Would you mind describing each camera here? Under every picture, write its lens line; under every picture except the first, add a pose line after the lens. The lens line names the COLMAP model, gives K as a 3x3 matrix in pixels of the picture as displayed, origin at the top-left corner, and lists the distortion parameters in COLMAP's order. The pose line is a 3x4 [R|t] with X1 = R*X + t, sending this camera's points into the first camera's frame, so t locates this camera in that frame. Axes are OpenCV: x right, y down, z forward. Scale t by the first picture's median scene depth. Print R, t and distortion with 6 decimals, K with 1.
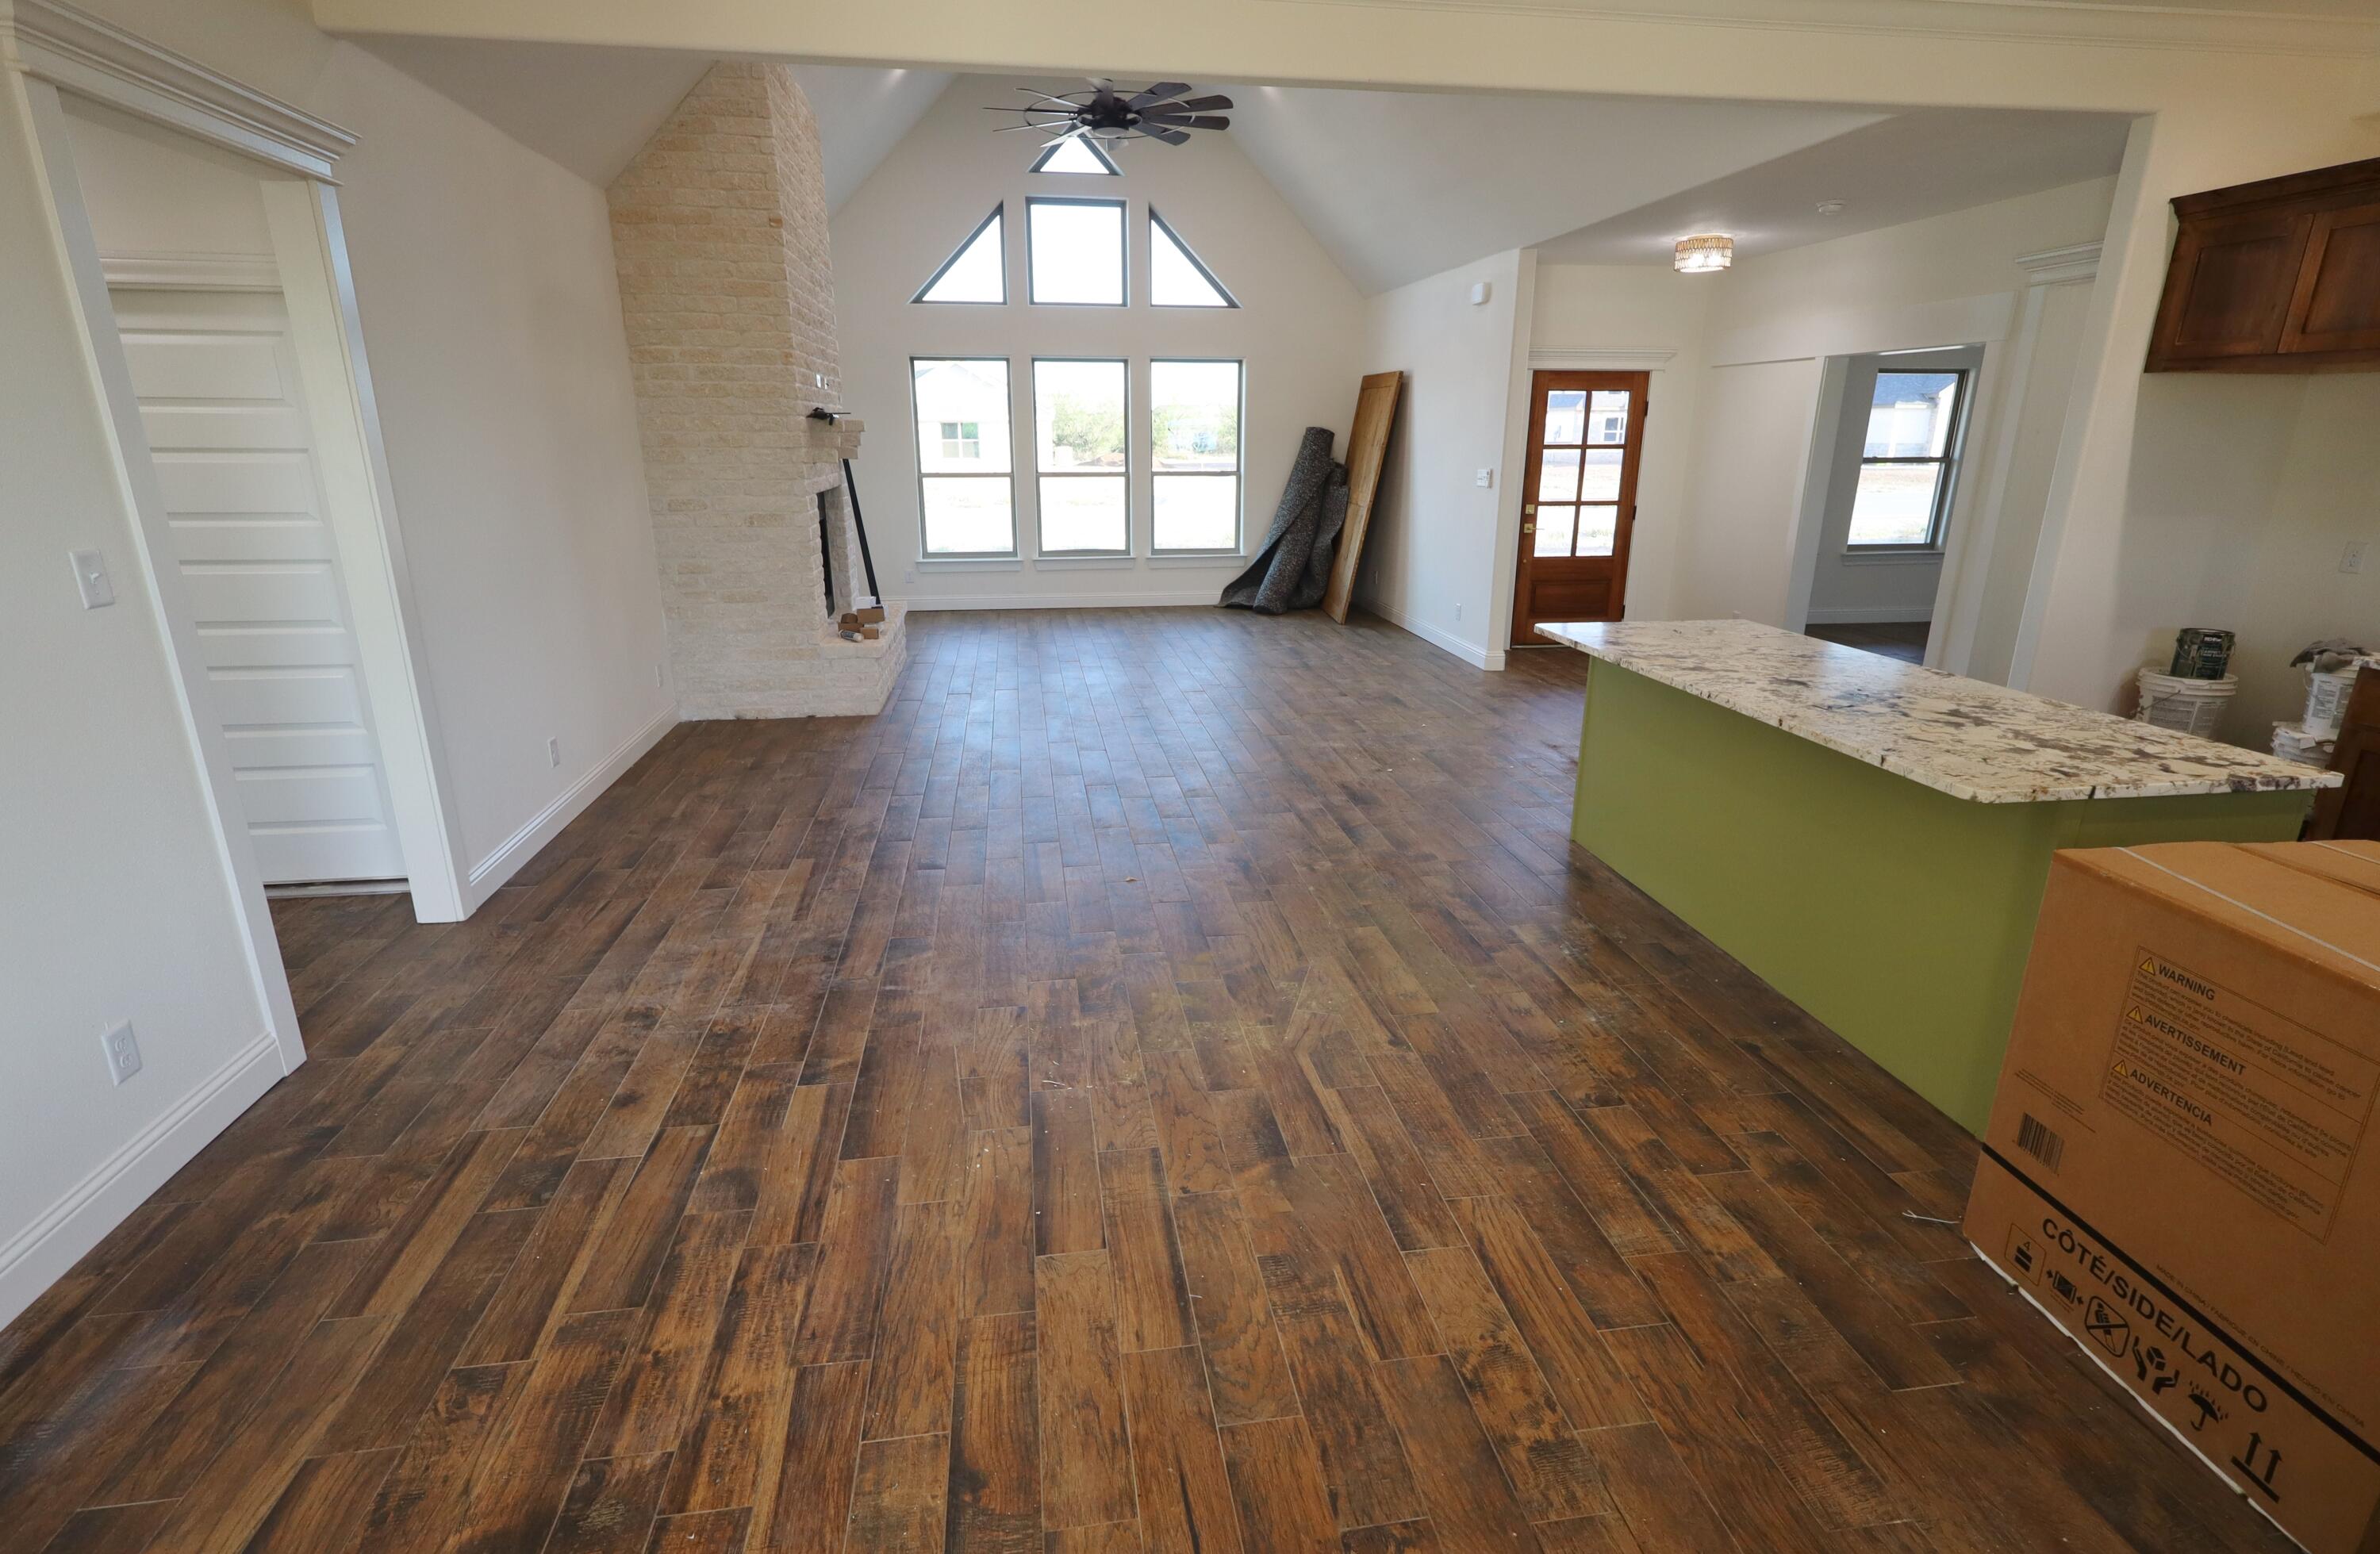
lens RADIAL K [[1126.9, 0, 1190.1], [0, 1126.9, 774.0], [0, 0, 1]] dist [0.005585, 0.001009]
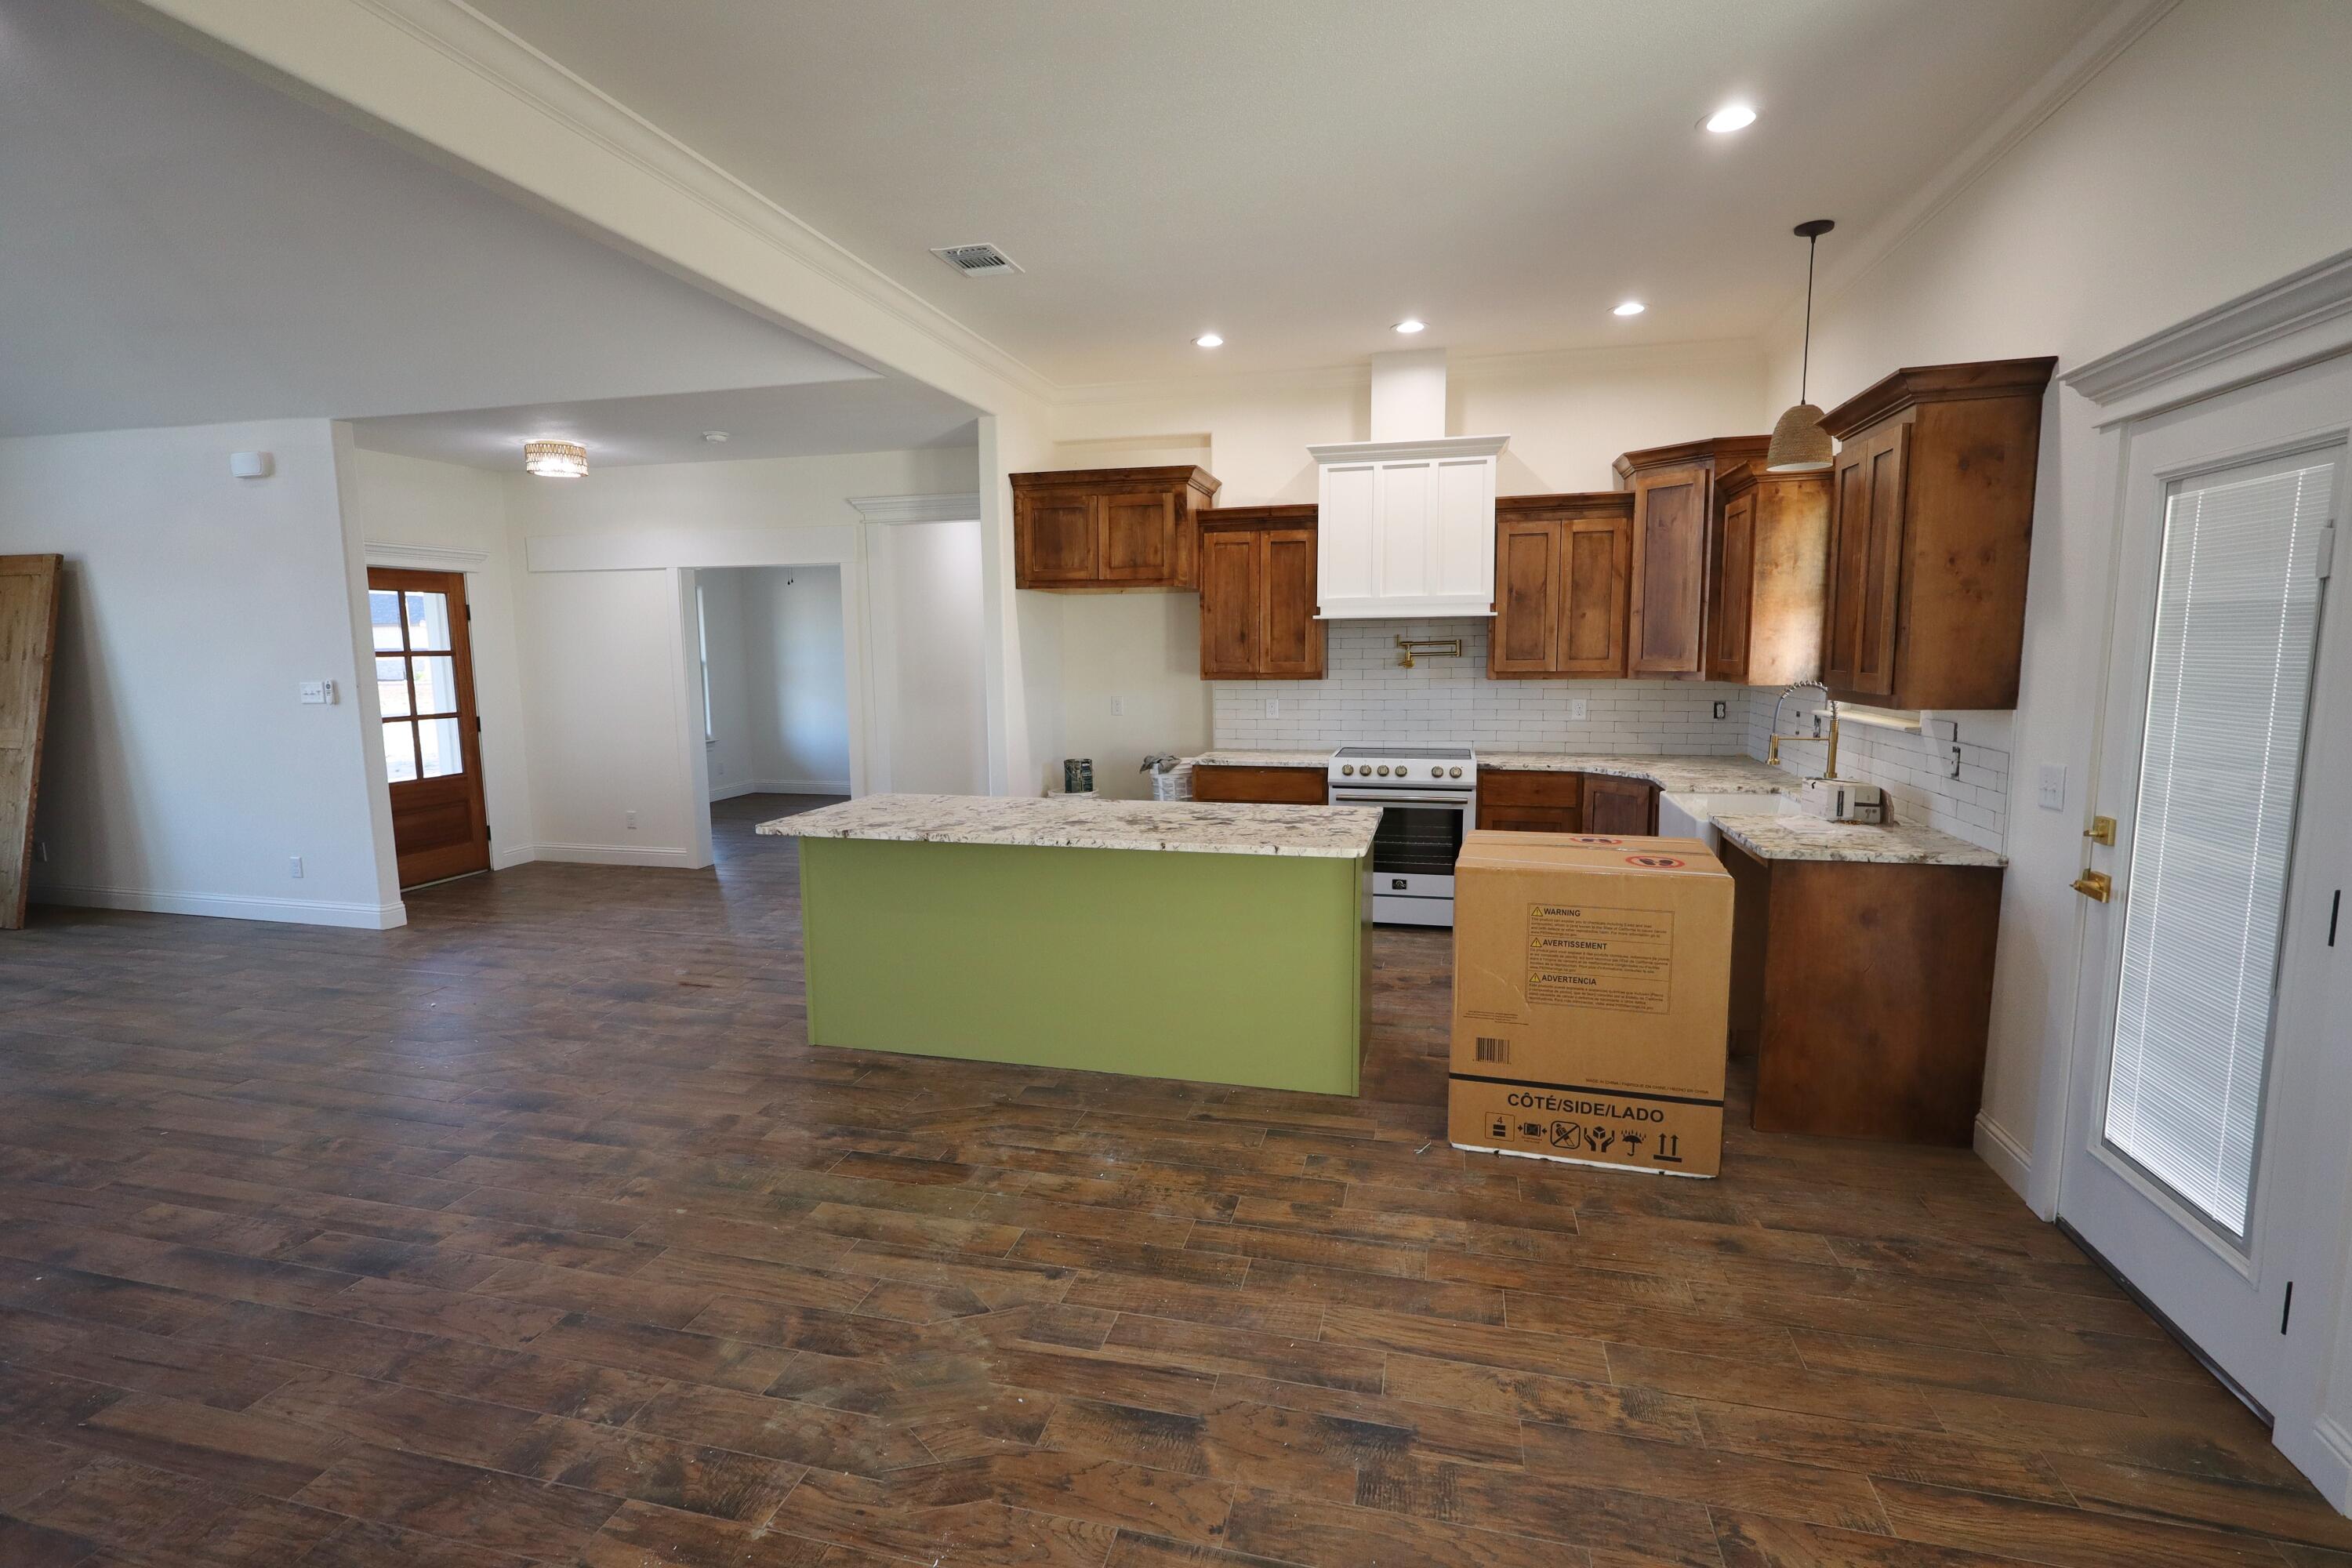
lens RADIAL K [[1090.2, 0, 1176.8], [0, 1090.2, 781.3], [0, 0, 1]] dist [0.001261, 0.000181]
pose [[0.388540, -0.120969, 0.913457, -0.507758], [0.278408, 0.960423, 0.008768, -0.111967], [-0.878365, 0.250907, 0.406841, 0.466248]]
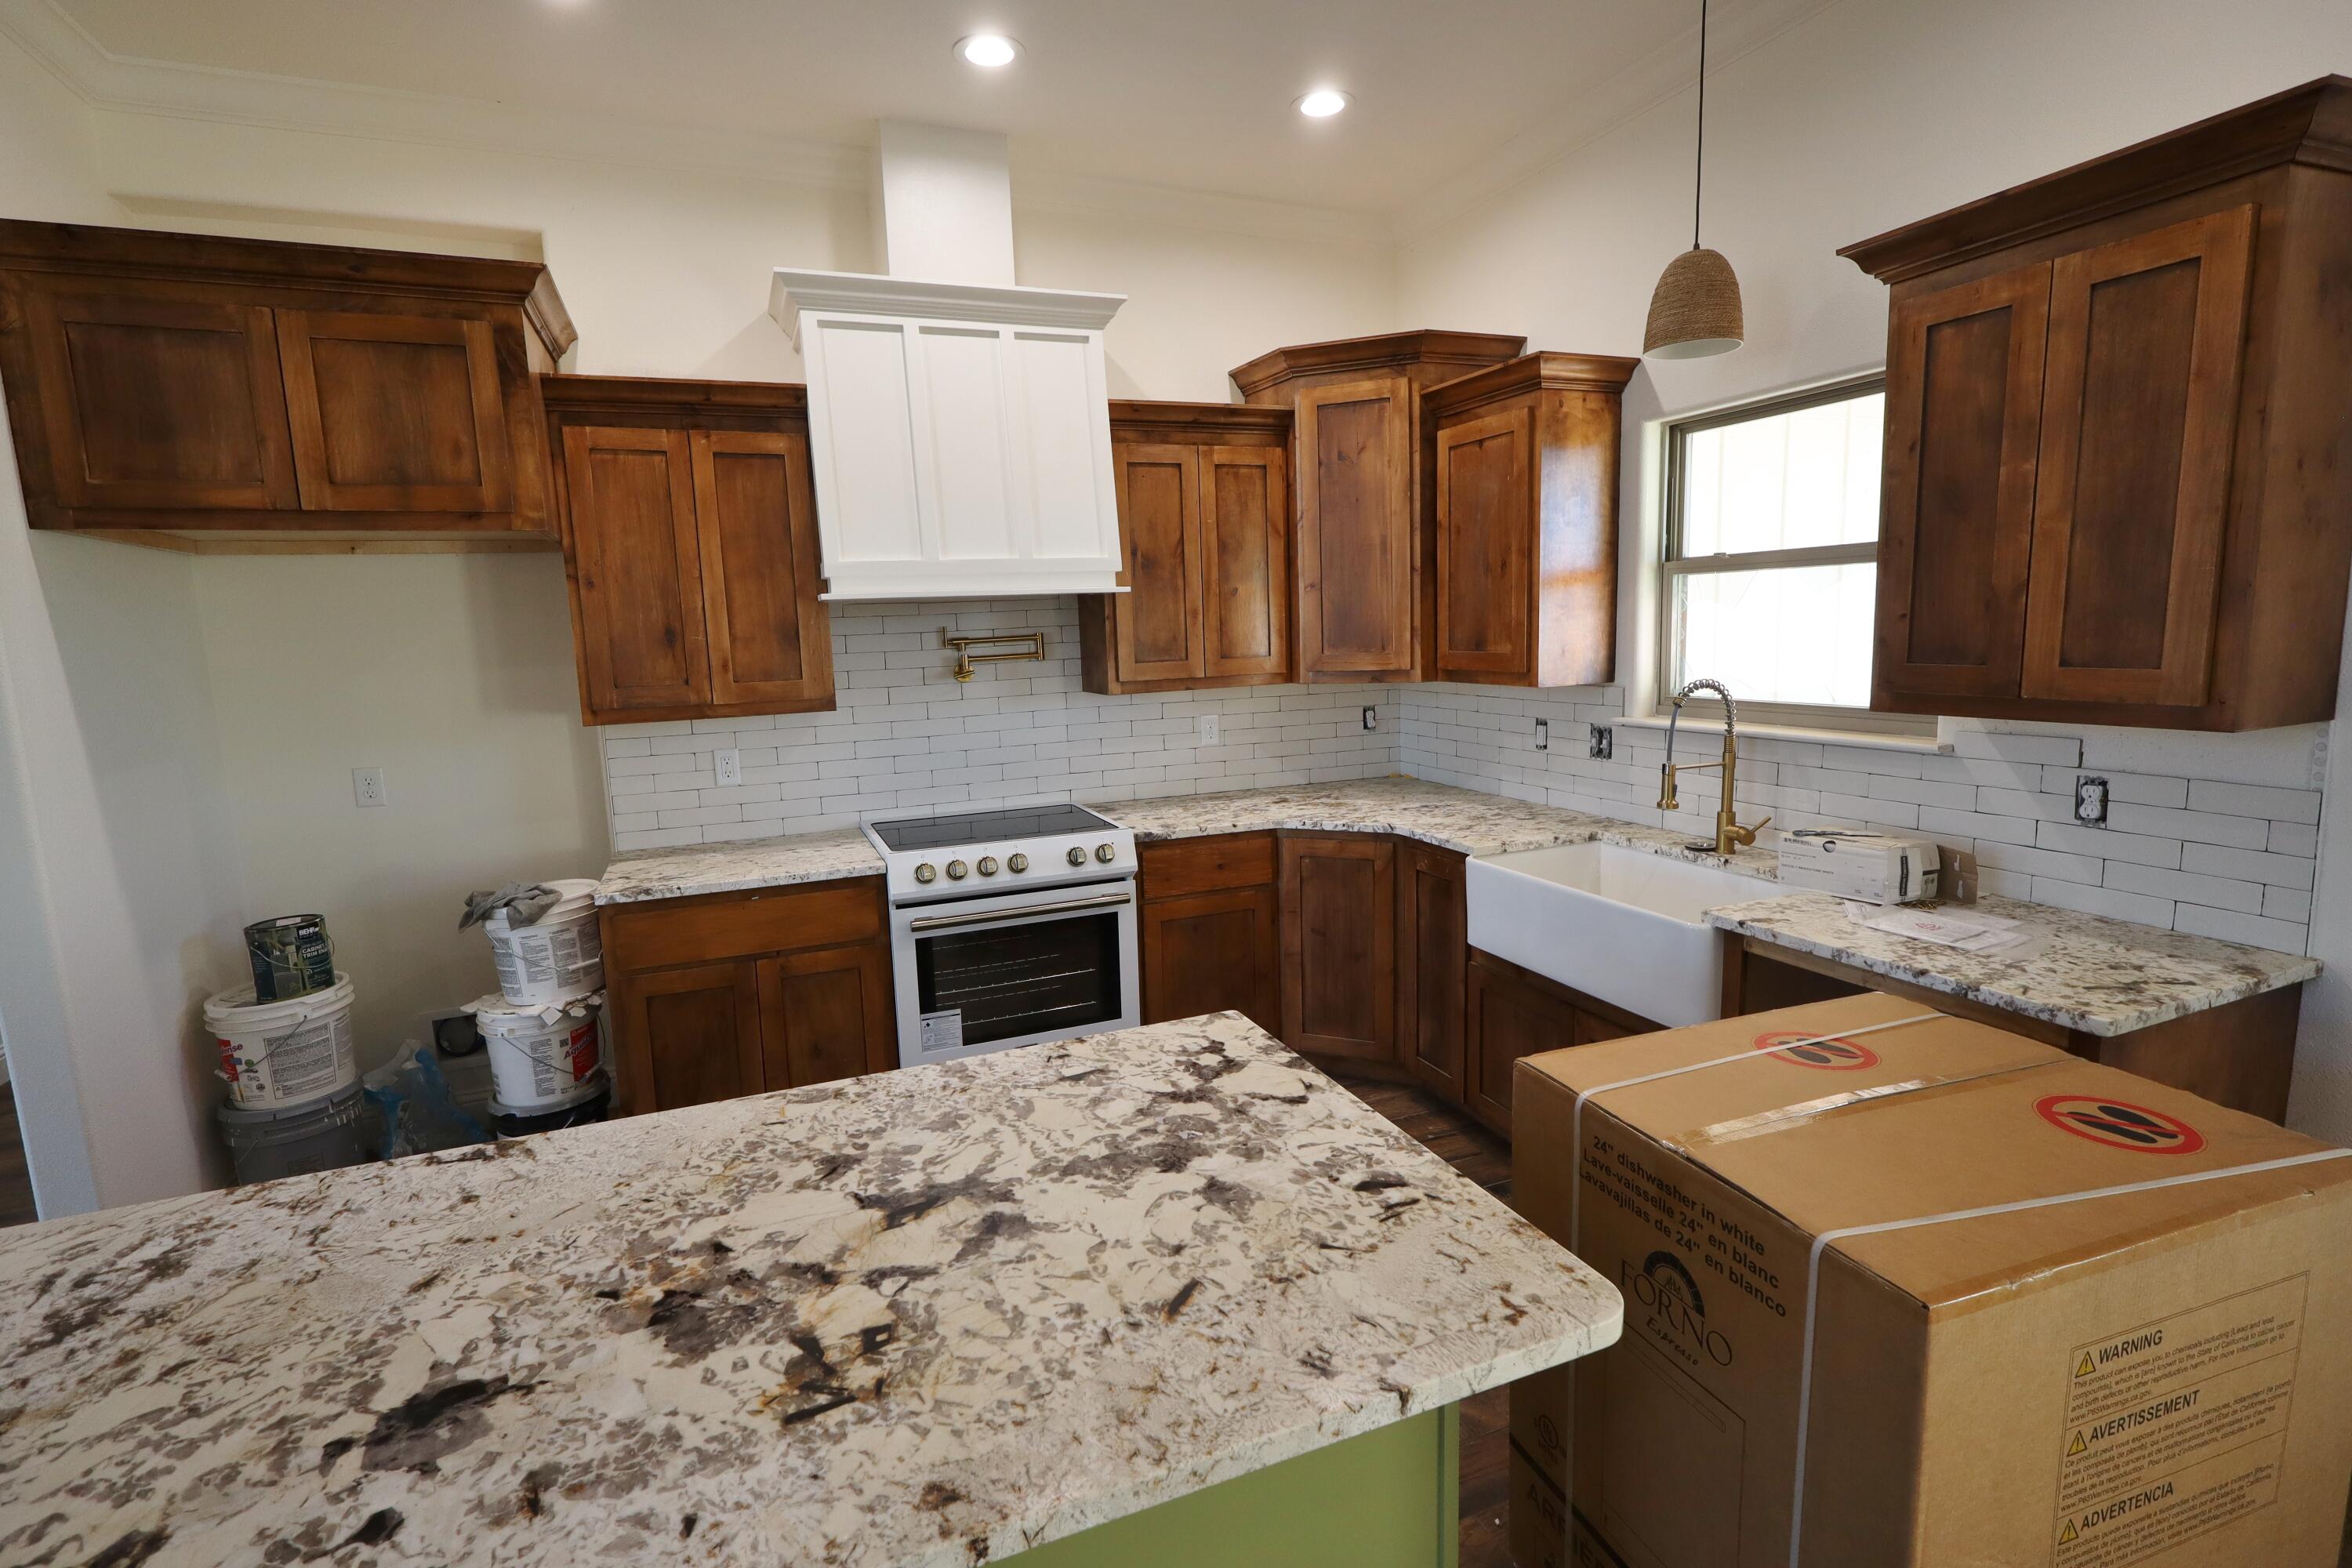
lens RADIAL K [[1090.2, 0, 1168.9], [0, 1090.2, 782.1], [0, 0, 1]] dist [0.001261, 0.000181]
pose [[-0.230348, -0.134146, 0.963818, 0.264784], [0.315424, 0.926684, 0.204362, -0.246968], [-0.920569, 0.351086, -0.171147, 0.888306]]
